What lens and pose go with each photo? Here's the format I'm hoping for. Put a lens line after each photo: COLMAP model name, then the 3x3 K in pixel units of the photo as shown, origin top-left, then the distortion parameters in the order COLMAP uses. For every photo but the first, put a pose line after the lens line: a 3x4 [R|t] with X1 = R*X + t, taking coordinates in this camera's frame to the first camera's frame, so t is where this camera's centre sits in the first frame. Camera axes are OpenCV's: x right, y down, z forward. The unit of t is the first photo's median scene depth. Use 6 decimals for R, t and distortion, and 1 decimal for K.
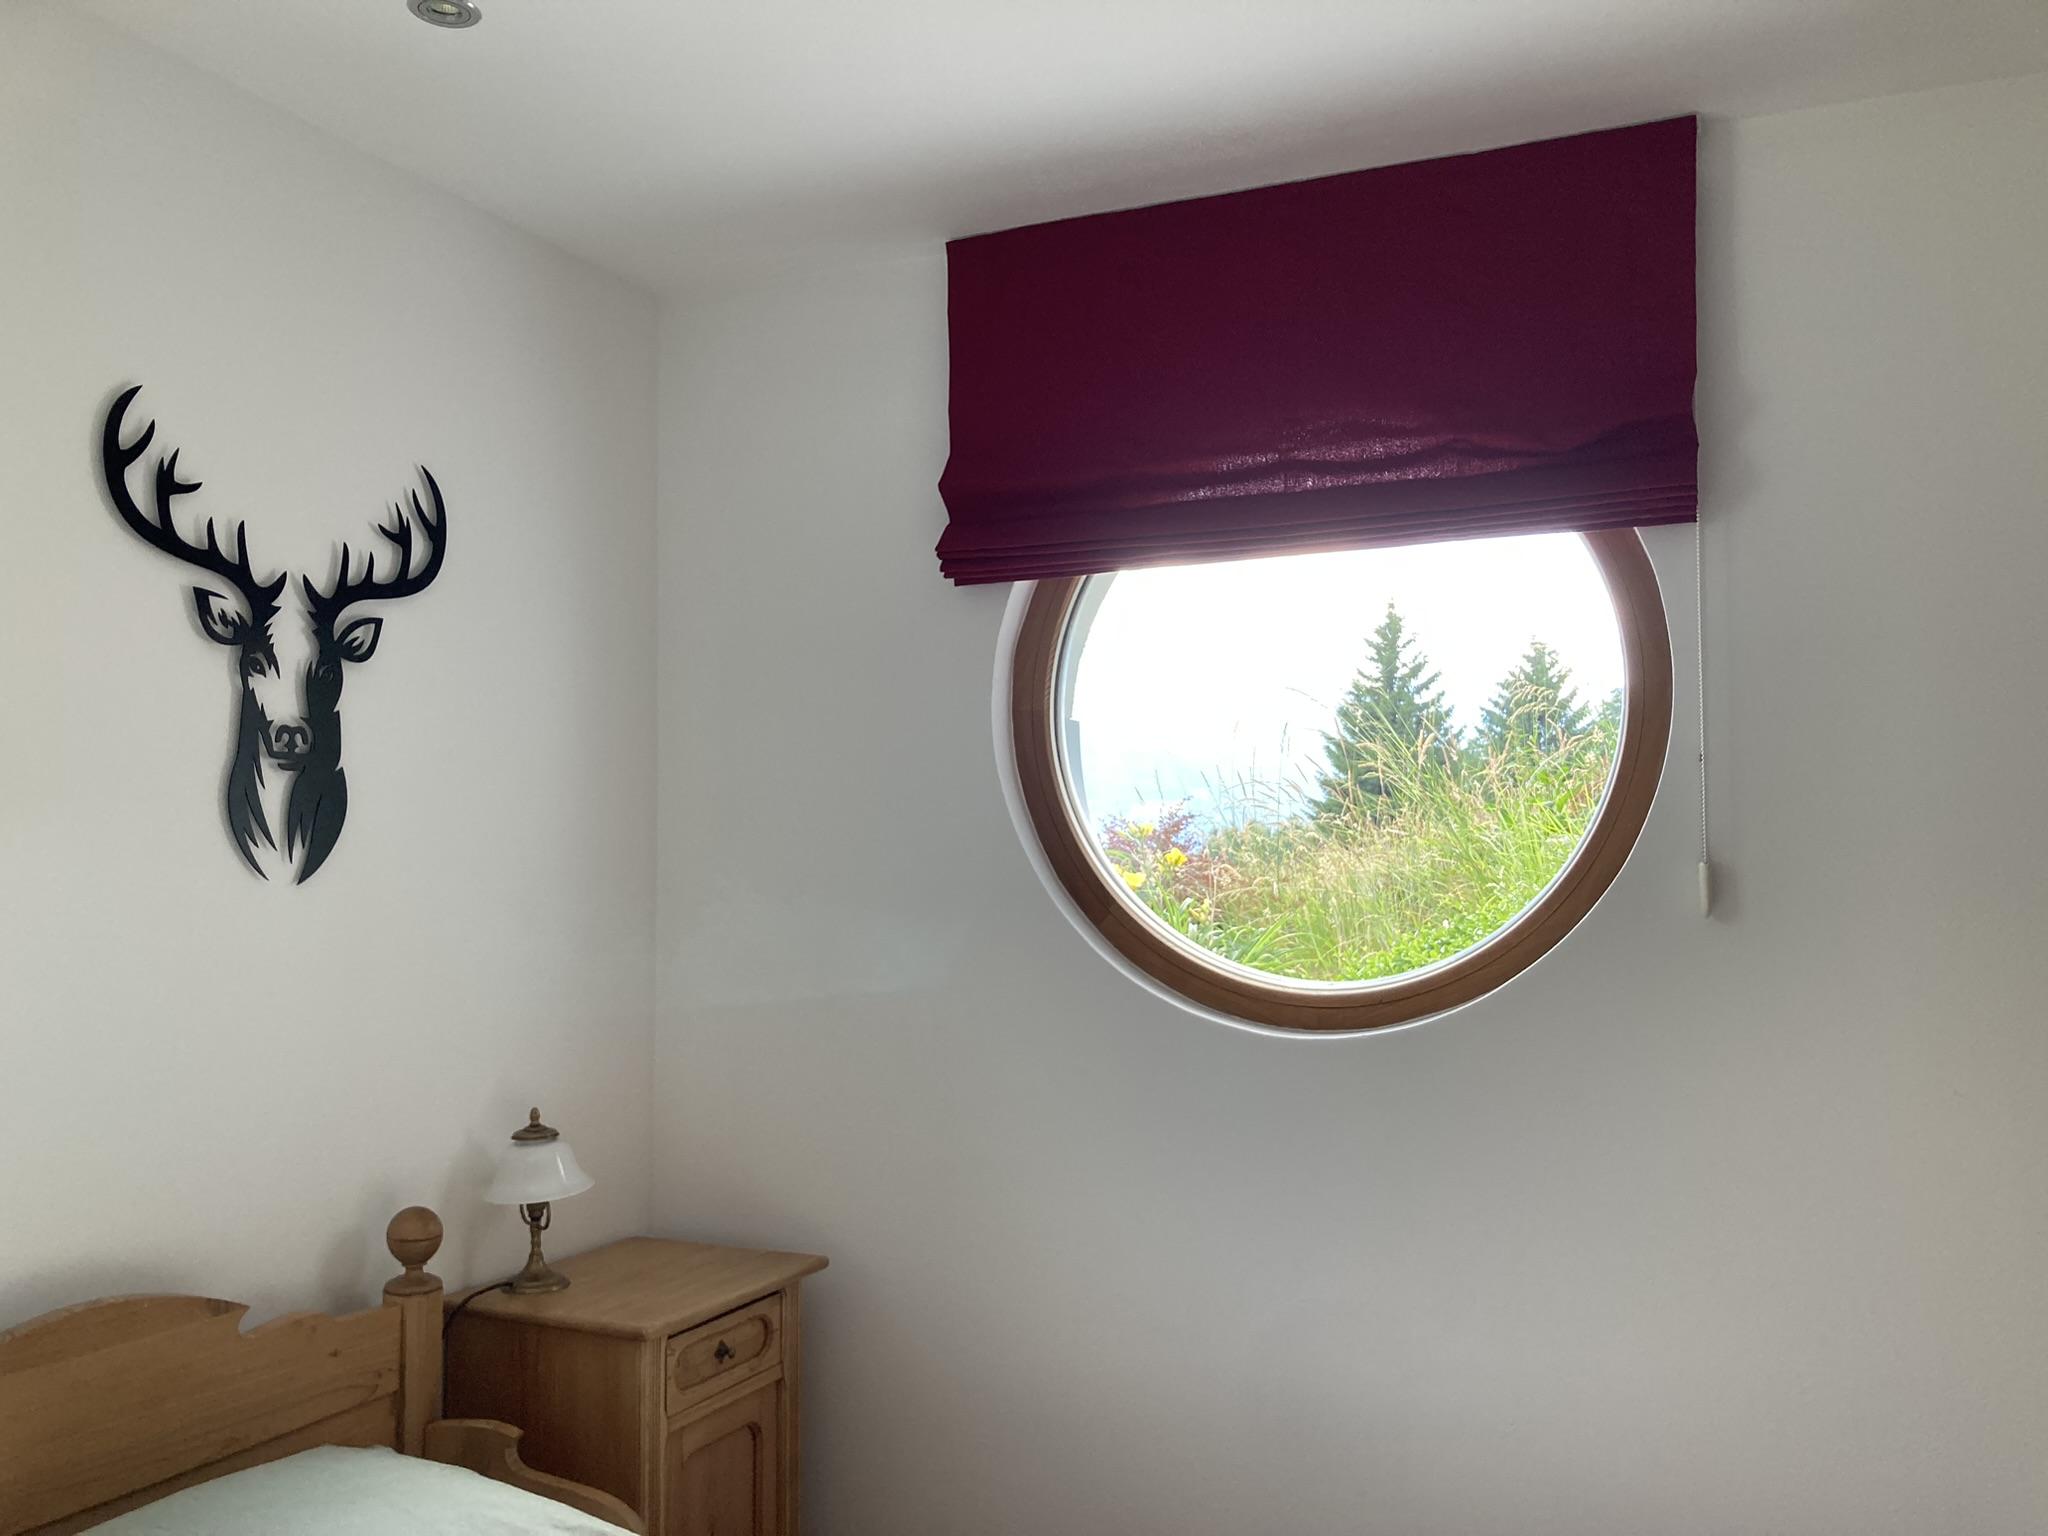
lens RADIAL K [[1711.9, 0, 1022.8], [0, 1711.9, 800.7], [0, 0, 1]] dist [0.069387, 0.002738]
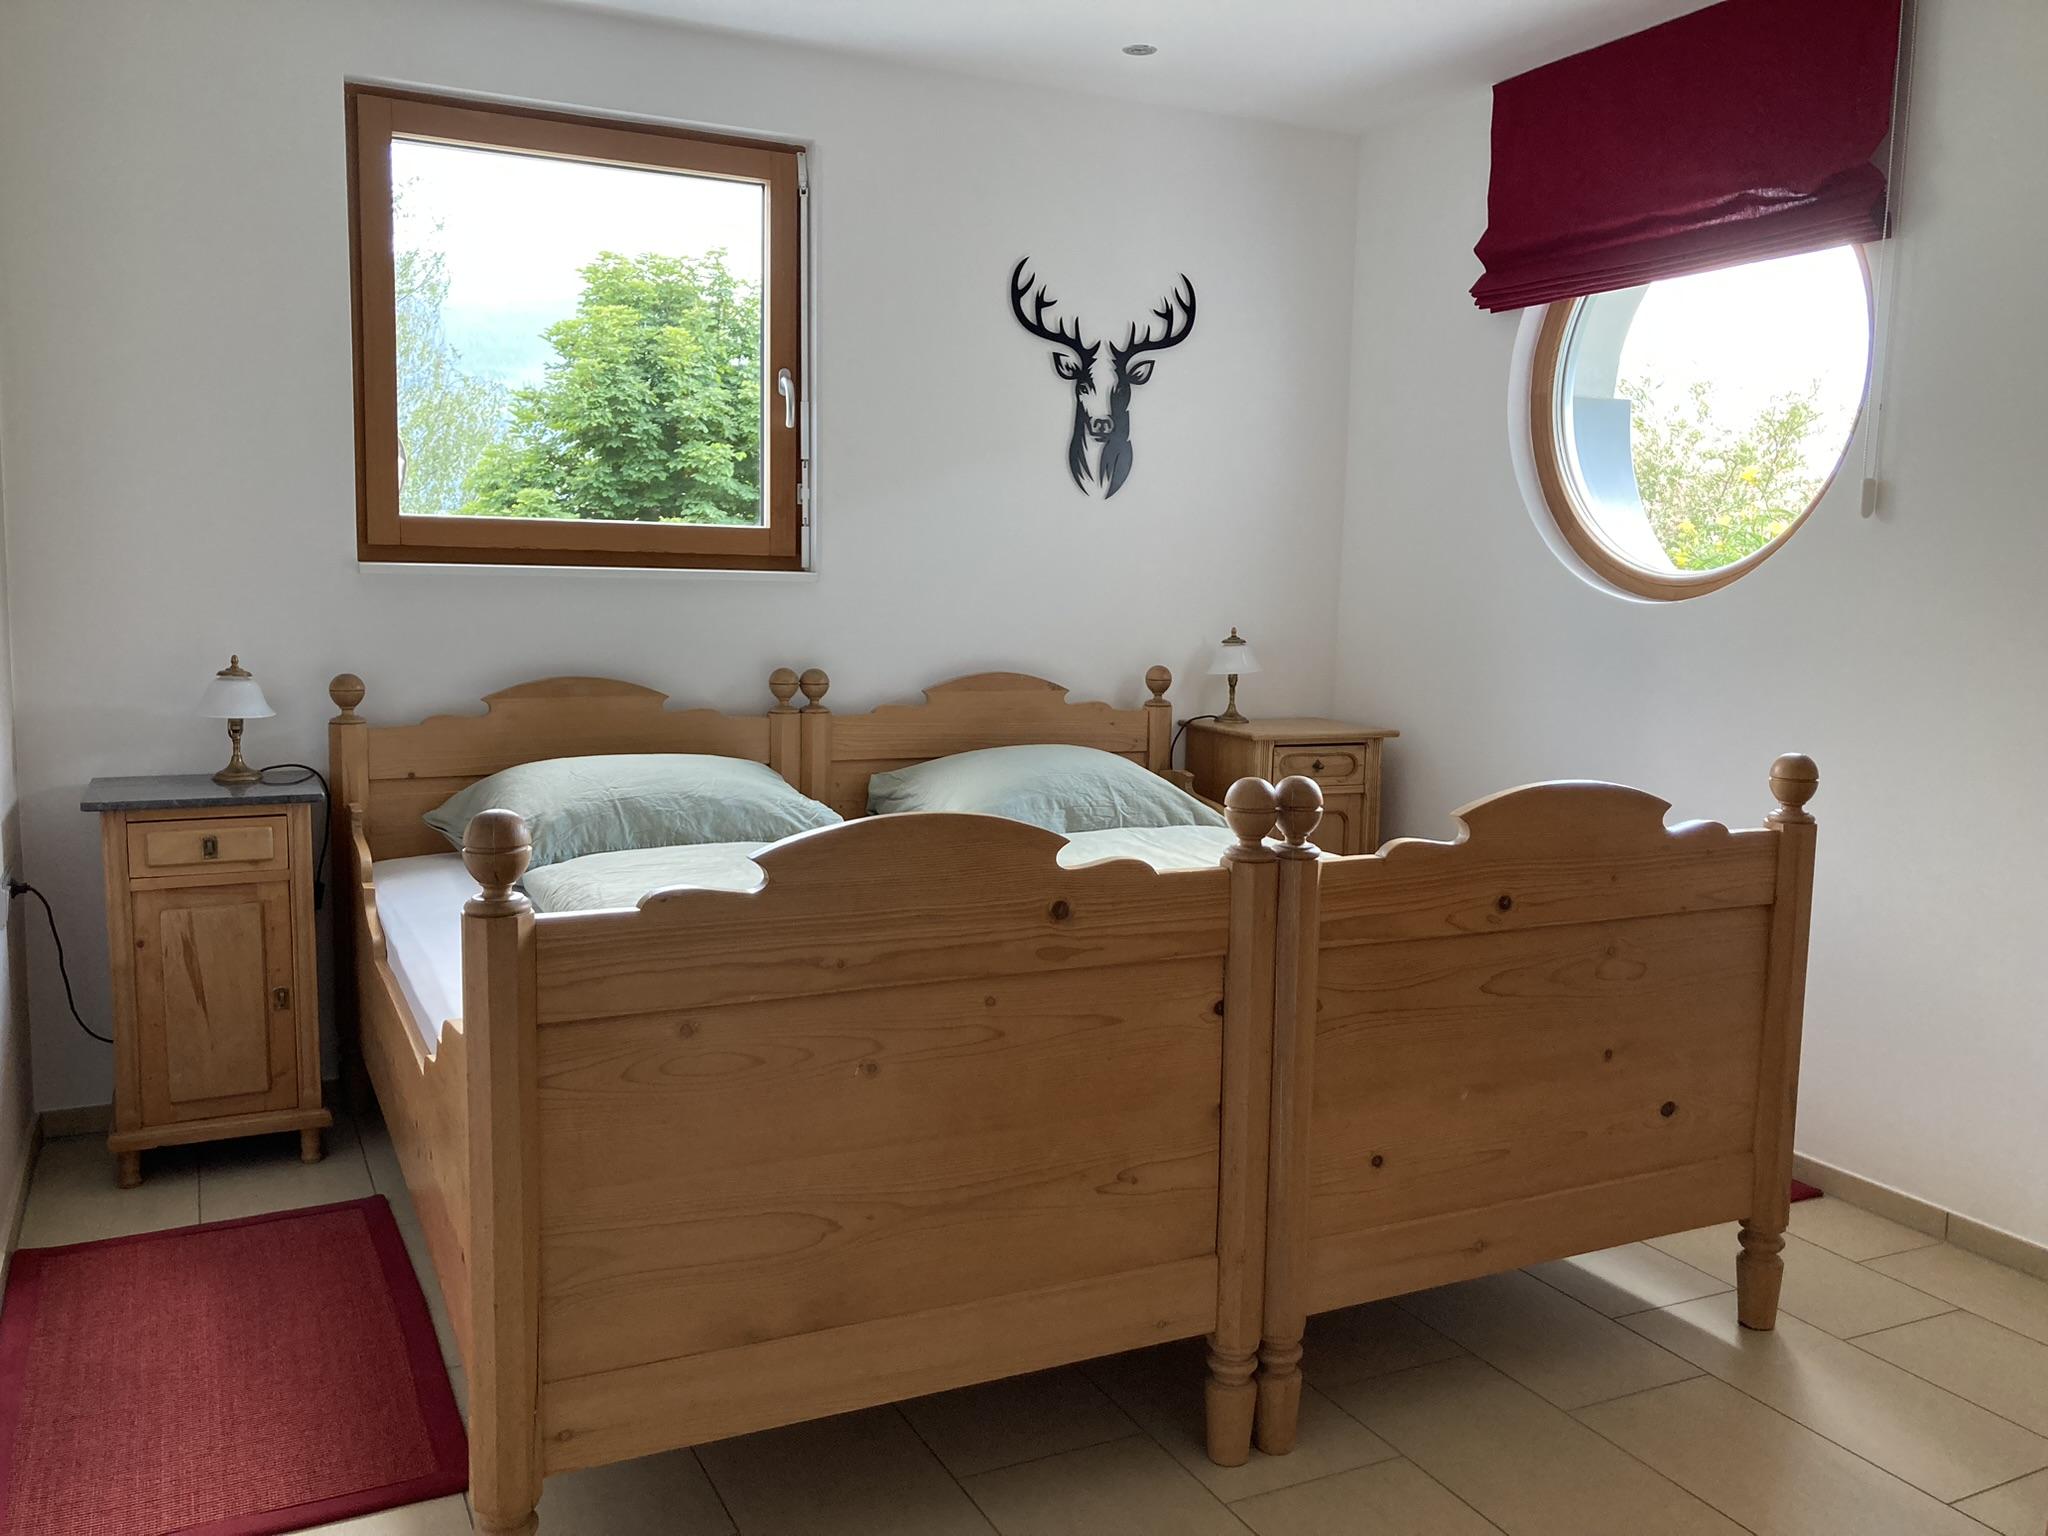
lens RADIAL K [[1651.9, 0, 1056.7], [0, 1651.9, 766.7], [0, 0, 1]] dist [0.080304, -0.120273]
pose [[0.783412, 0.091246, -0.614768, 0.735064], [0.000281, 0.989112, 0.147166, 0.070706], [0.621502, -0.115465, 0.774857, -0.556309]]
